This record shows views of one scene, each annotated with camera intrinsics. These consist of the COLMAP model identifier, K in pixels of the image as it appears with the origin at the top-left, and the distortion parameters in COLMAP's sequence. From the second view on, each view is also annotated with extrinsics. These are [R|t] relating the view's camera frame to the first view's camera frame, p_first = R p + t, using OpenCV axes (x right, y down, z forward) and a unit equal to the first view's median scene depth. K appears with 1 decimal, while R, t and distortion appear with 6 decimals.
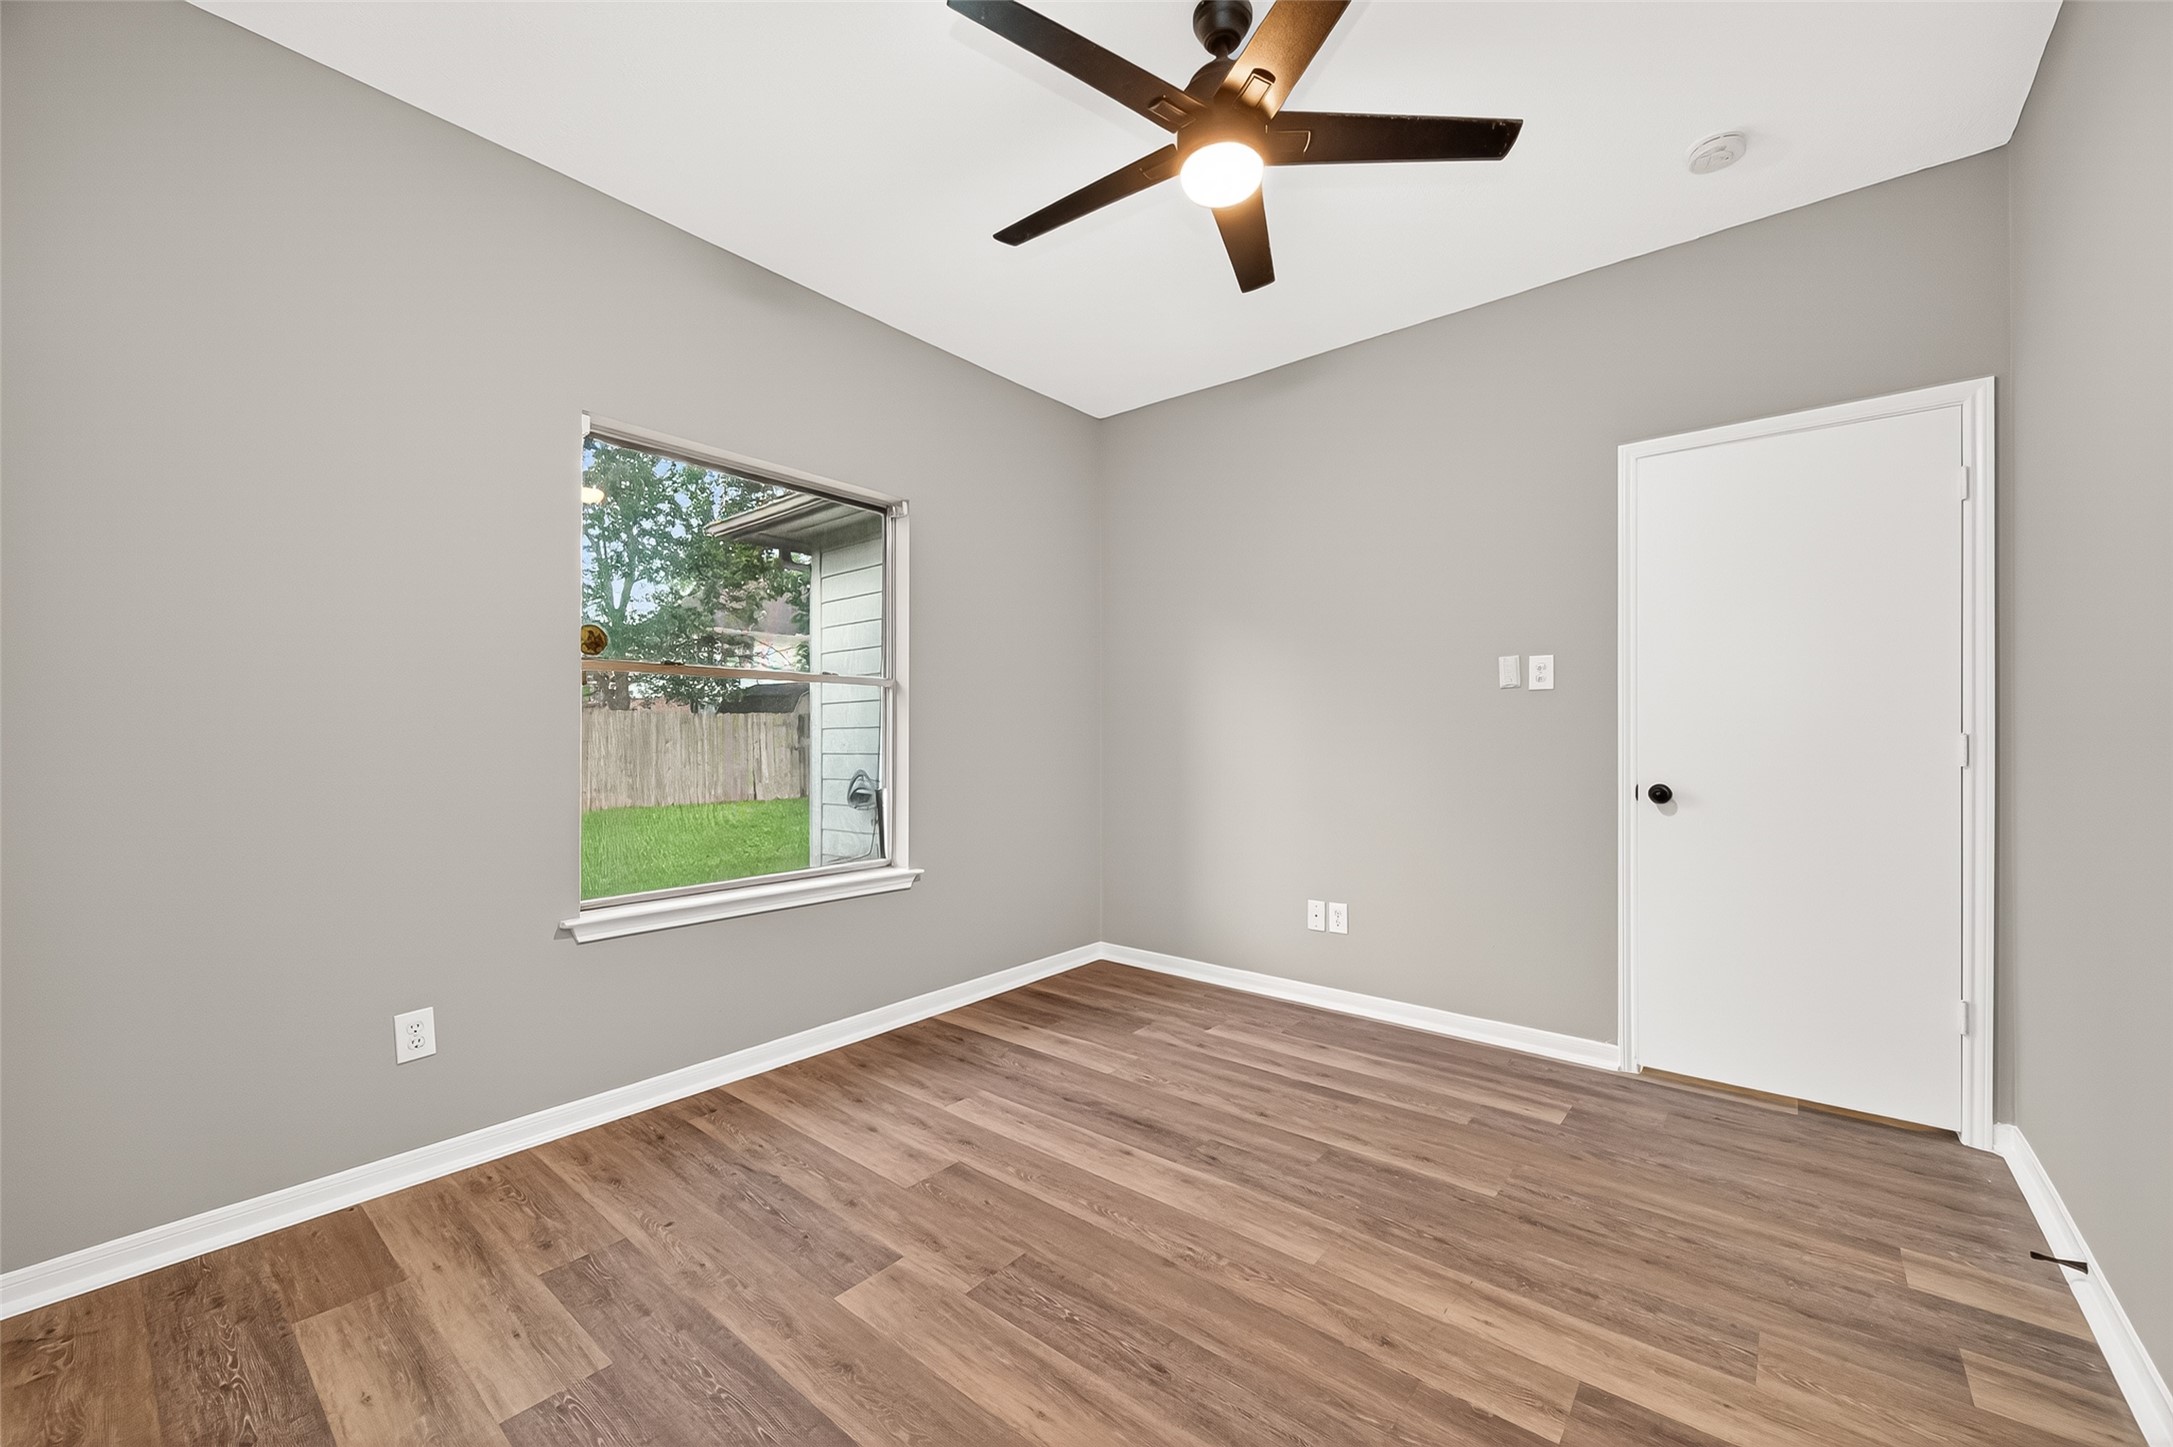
lens RADIAL K [[848.5, 0, 1089.6], [0, 848.5, 732.1], [0, 0, 1]] dist [0.004437, -0.000523]
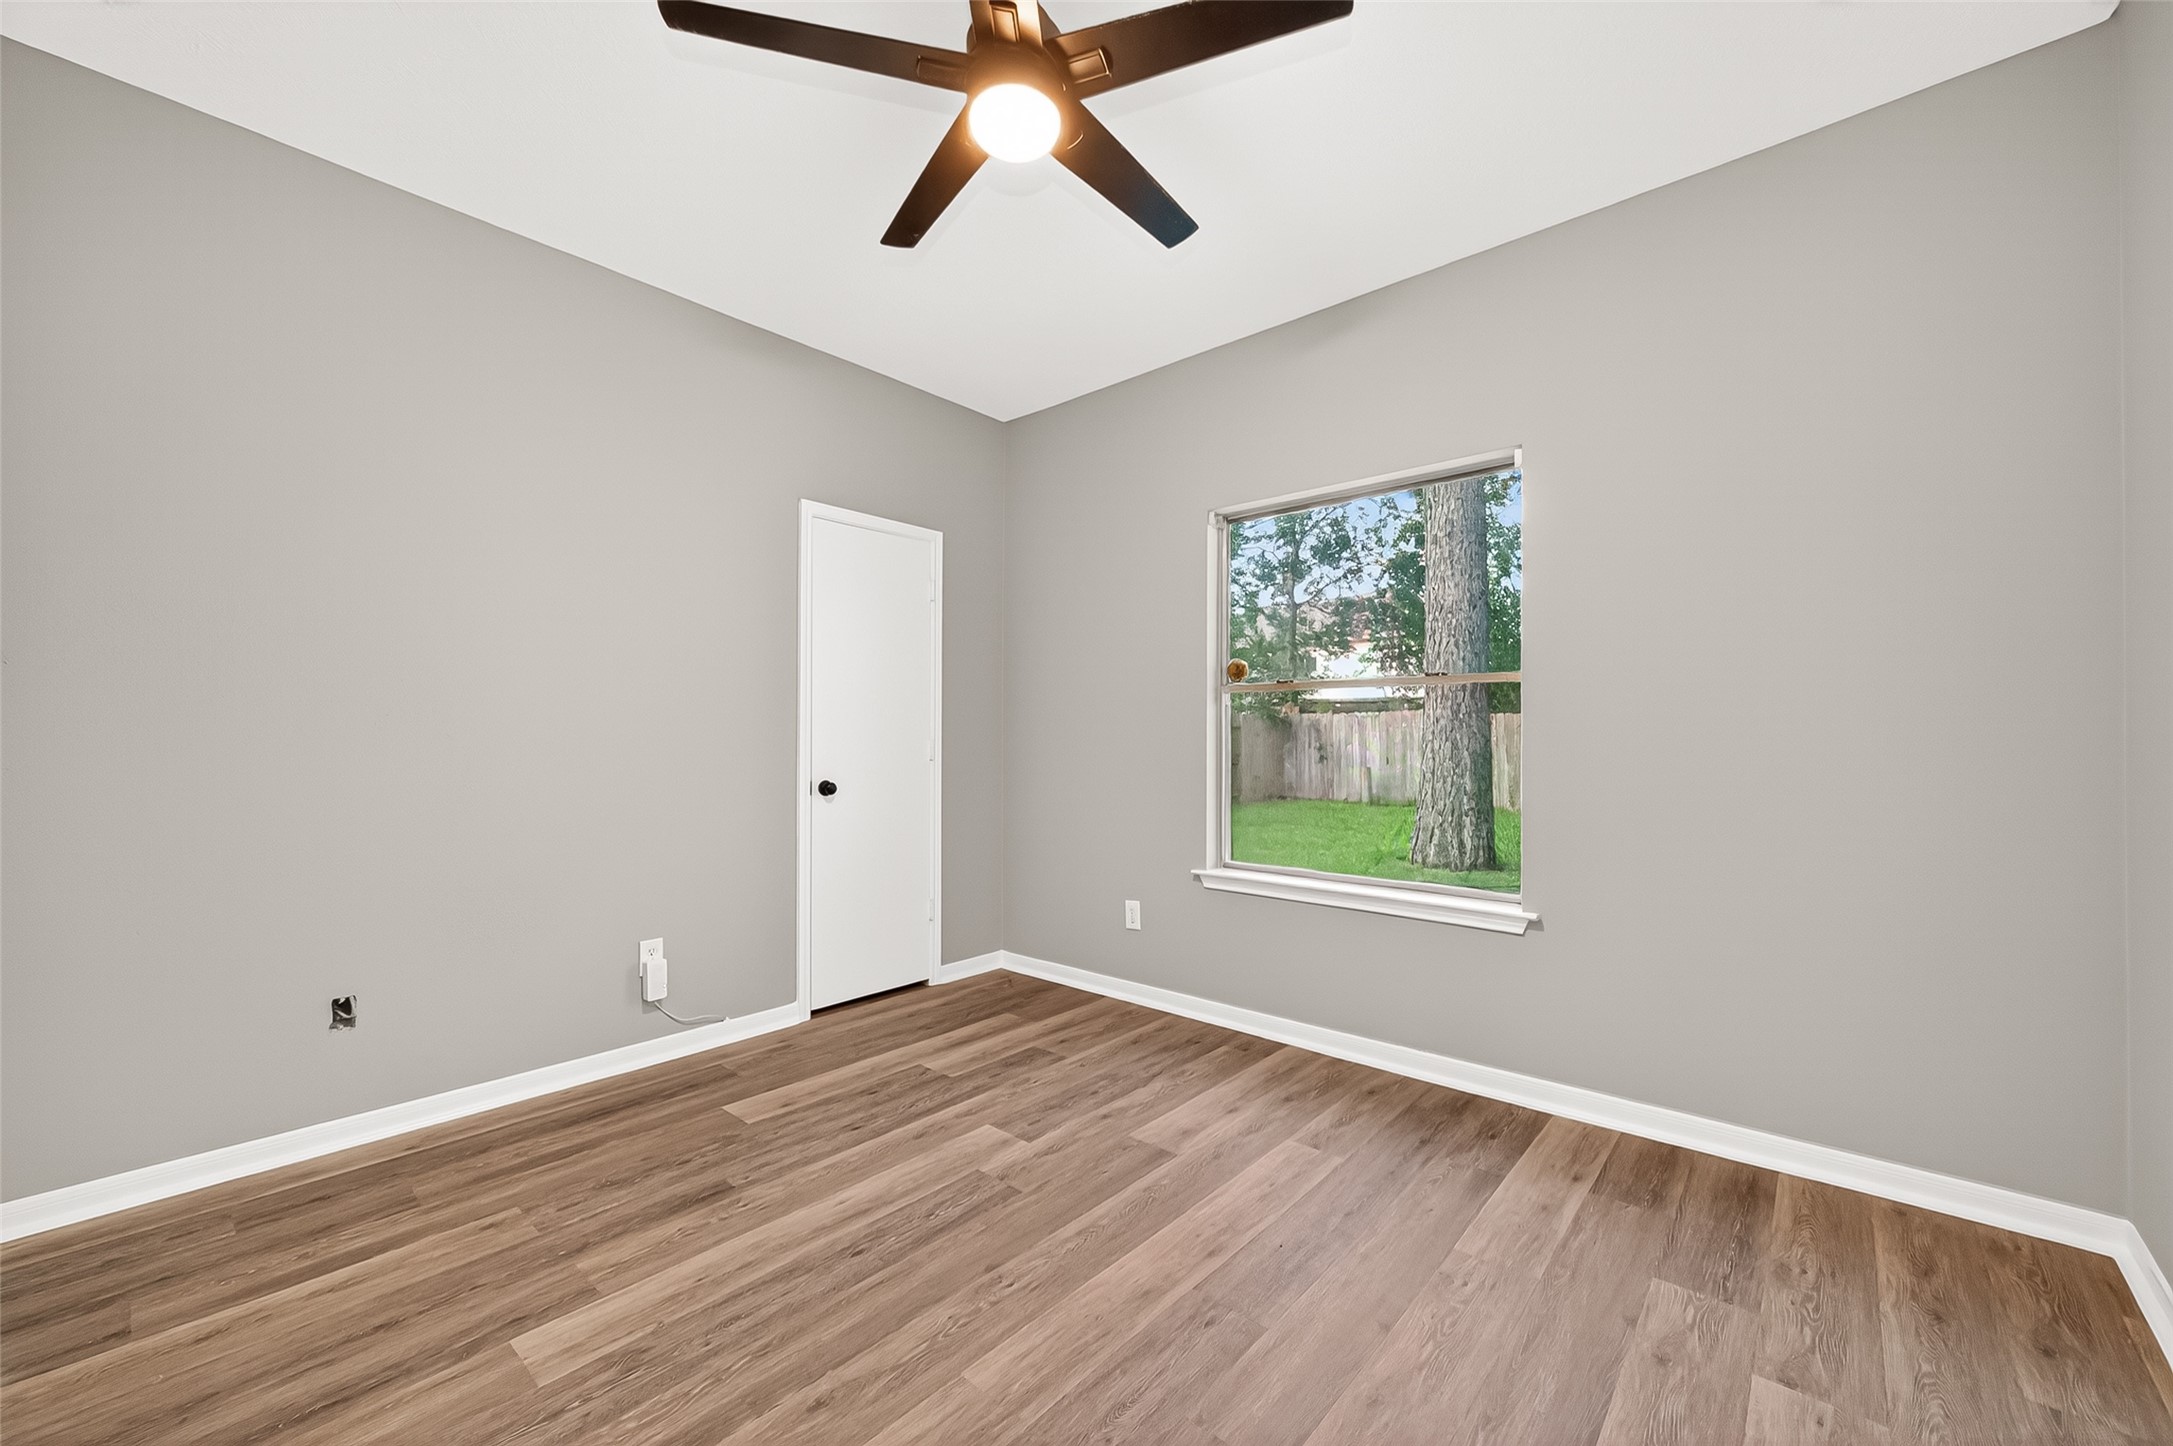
lens RADIAL K [[857.9, 0, 1093.1], [0, 857.9, 744.1], [0, 0, 1]] dist [-0.000316, -0.000344]
pose [[-0.031175, 0.005947, -0.999496, 0.931936], [0.000992, 0.999982, 0.005919, 0.004282], [0.999513, -0.000807, -0.031180, 0.985163]]
